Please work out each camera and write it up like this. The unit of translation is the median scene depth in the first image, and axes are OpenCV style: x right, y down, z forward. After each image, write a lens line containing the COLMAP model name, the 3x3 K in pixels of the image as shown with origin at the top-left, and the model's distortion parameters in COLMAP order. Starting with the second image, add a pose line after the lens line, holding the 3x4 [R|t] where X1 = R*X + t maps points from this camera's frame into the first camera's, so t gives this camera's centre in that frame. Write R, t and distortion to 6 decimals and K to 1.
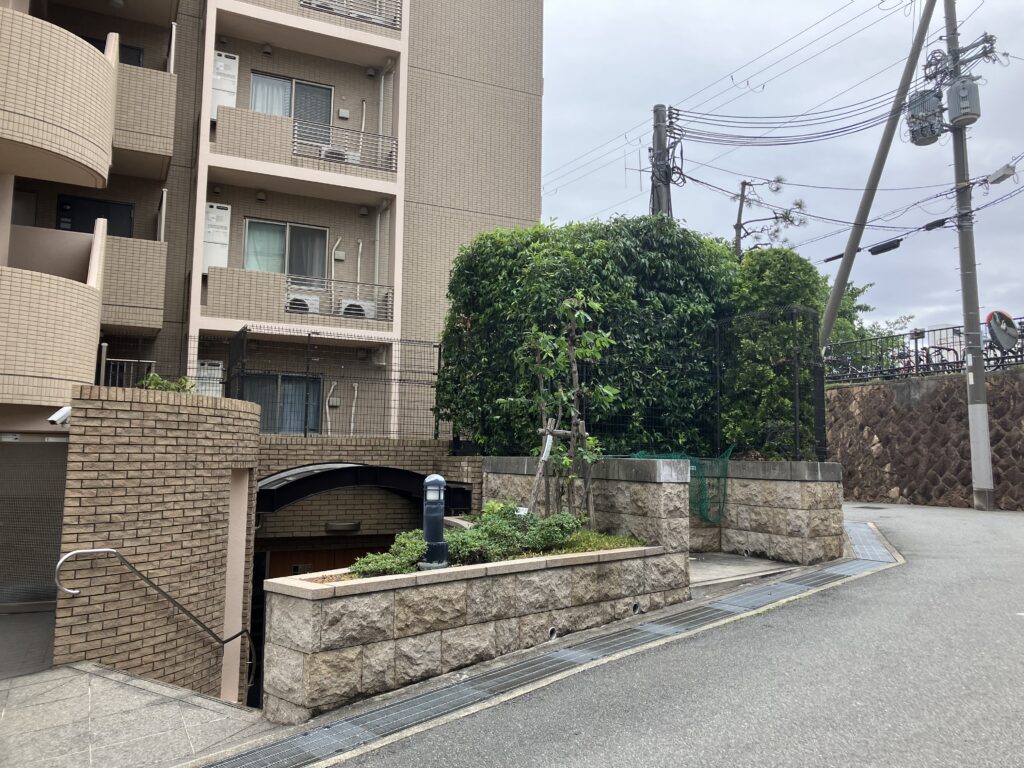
lens RADIAL K [[829.3, 0, 513.1], [0, 829.3, 353.6], [0, 0, 1]] dist [0.013281, -0.006296]
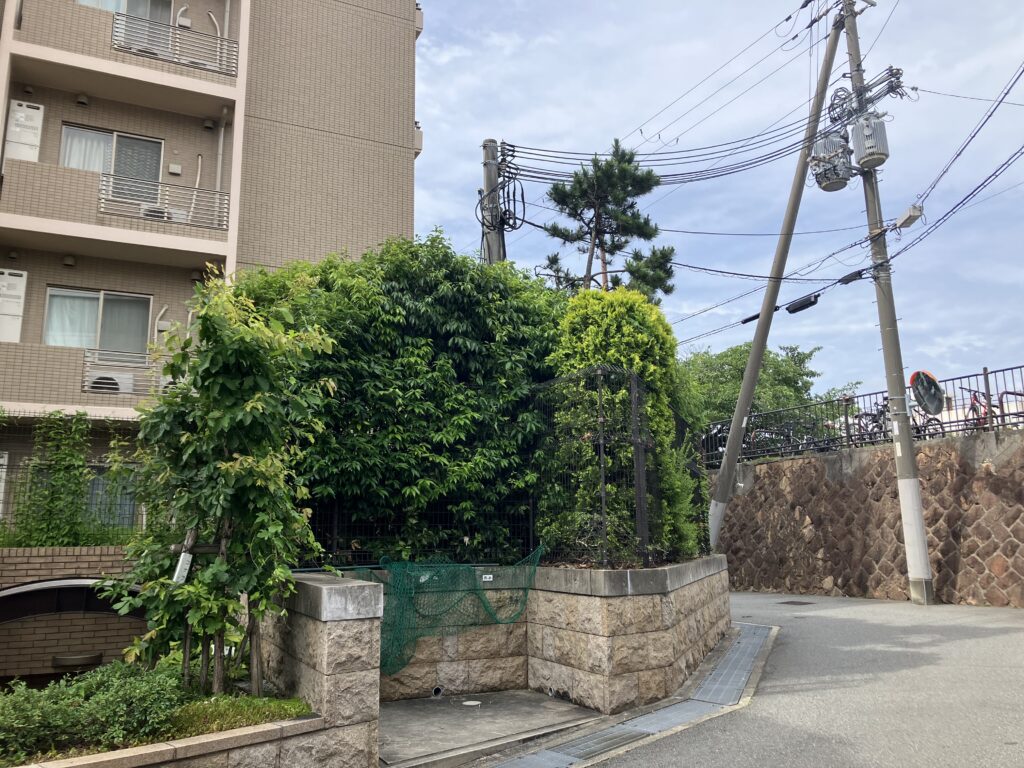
lens RADIAL K [[824.7, 0, 510.8], [0, 824.7, 359.0], [0, 0, 1]] dist [0.012931, -0.002894]
pose [[0.999693, -0.024784, 0.000624, 0.151449], [0.024744, 0.995900, -0.087009, 0.000892], [0.001535, 0.086998, 0.996207, 0.132789]]
